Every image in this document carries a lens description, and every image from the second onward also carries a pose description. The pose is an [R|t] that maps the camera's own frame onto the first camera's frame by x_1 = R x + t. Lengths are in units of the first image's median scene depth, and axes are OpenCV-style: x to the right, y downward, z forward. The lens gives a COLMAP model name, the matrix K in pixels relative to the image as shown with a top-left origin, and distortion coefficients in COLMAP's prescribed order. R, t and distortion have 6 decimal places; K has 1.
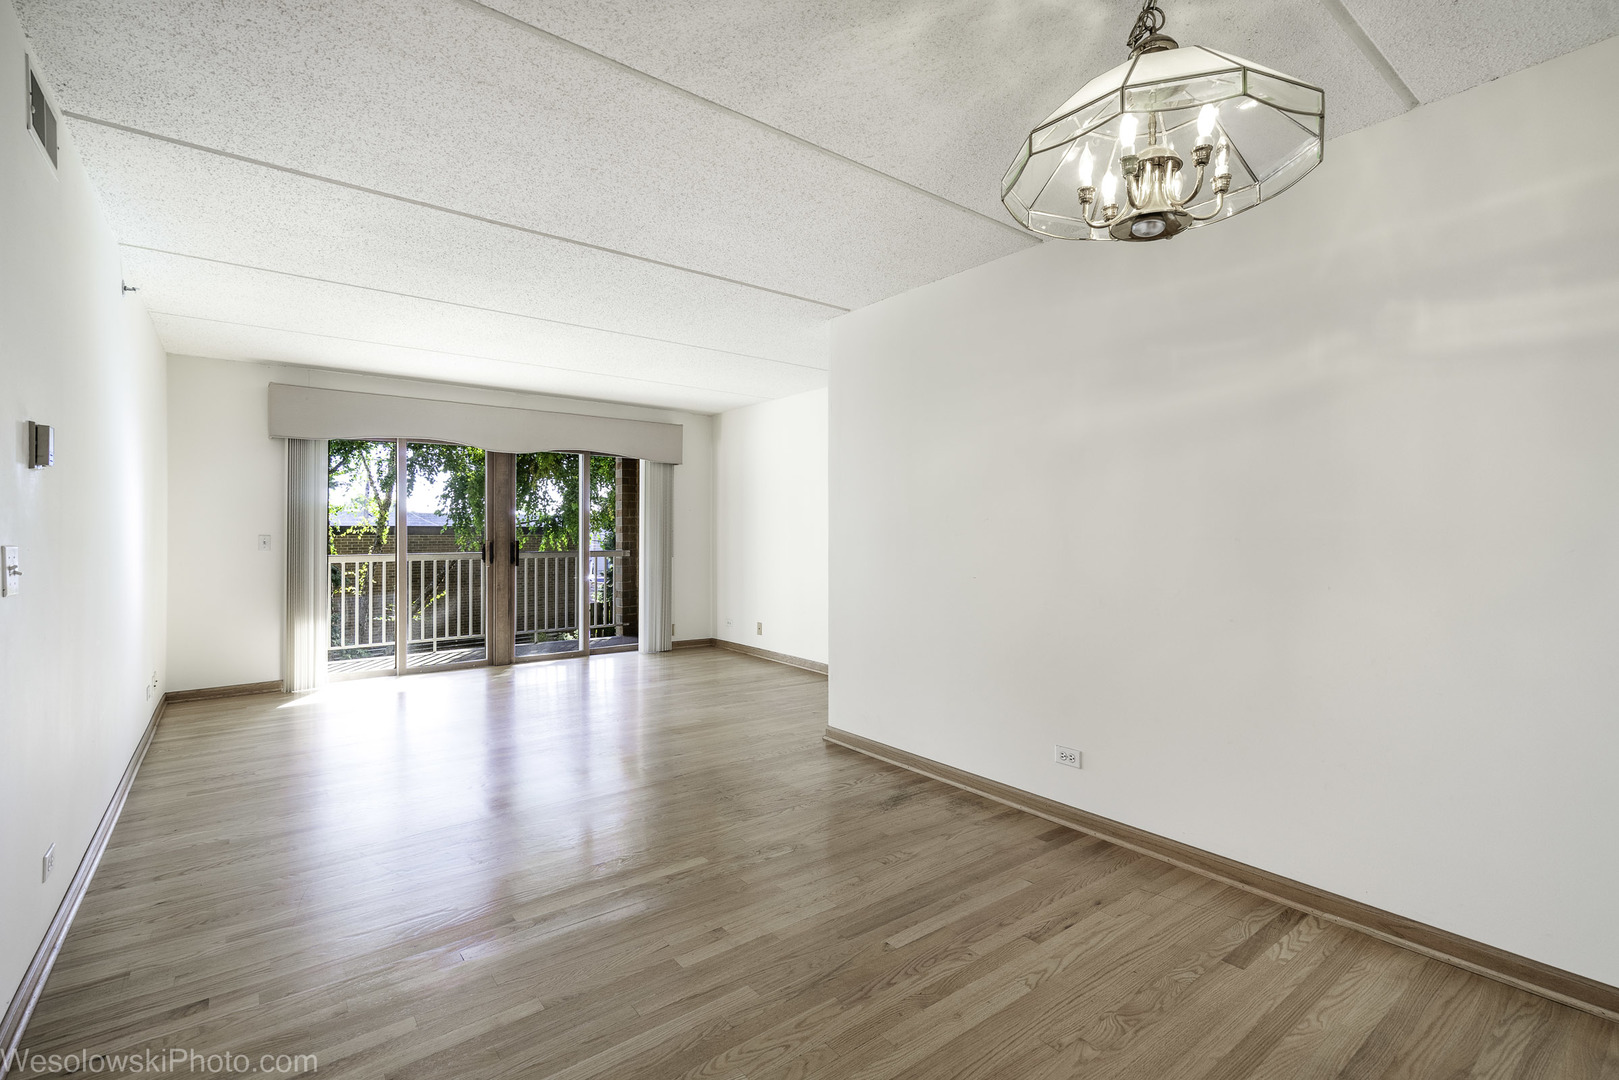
lens RADIAL K [[734.1, 0, 805.1], [0, 734.1, 545.2], [0, 0, 1]] dist [0.001092, 0.000511]
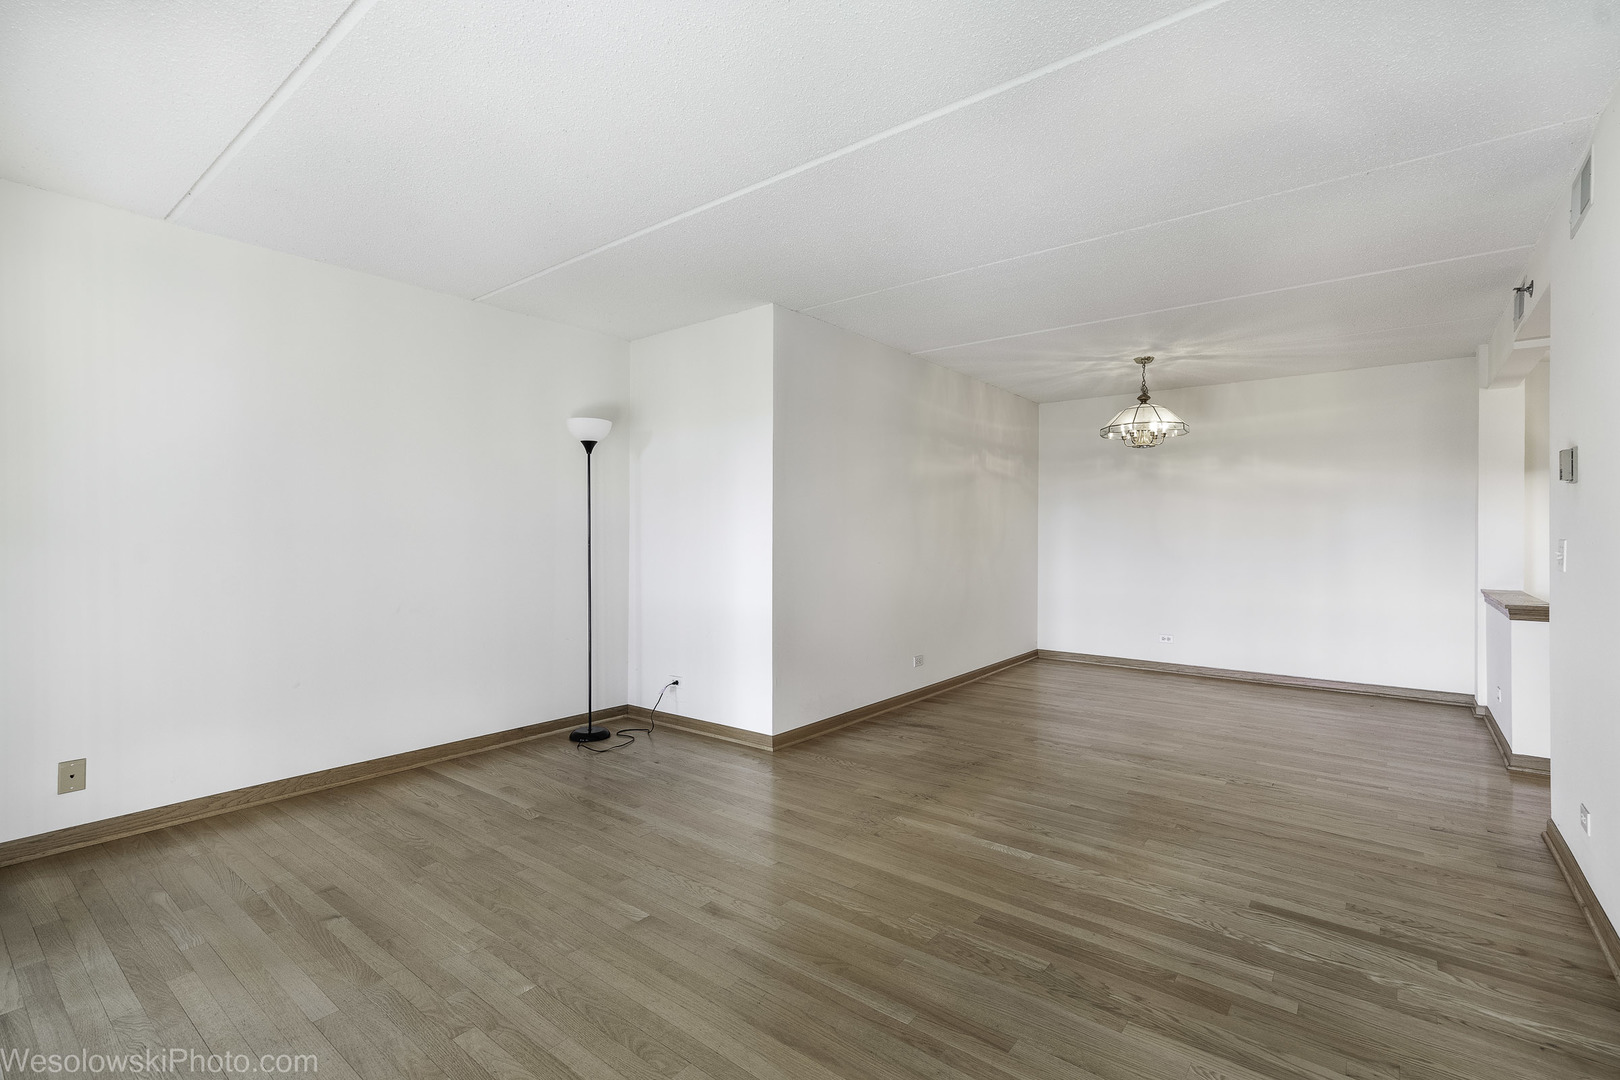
lens RADIAL K [[735.6, 0, 803.4], [0, 735.6, 539.9], [0, 0, 1]] dist [-0.001690, 0.000262]
pose [[-0.239429, -0.011089, 0.970851, -1.126320], [0.017037, 0.999733, 0.015621, -0.025150], [-0.970764, 0.020280, -0.239176, 1.496465]]
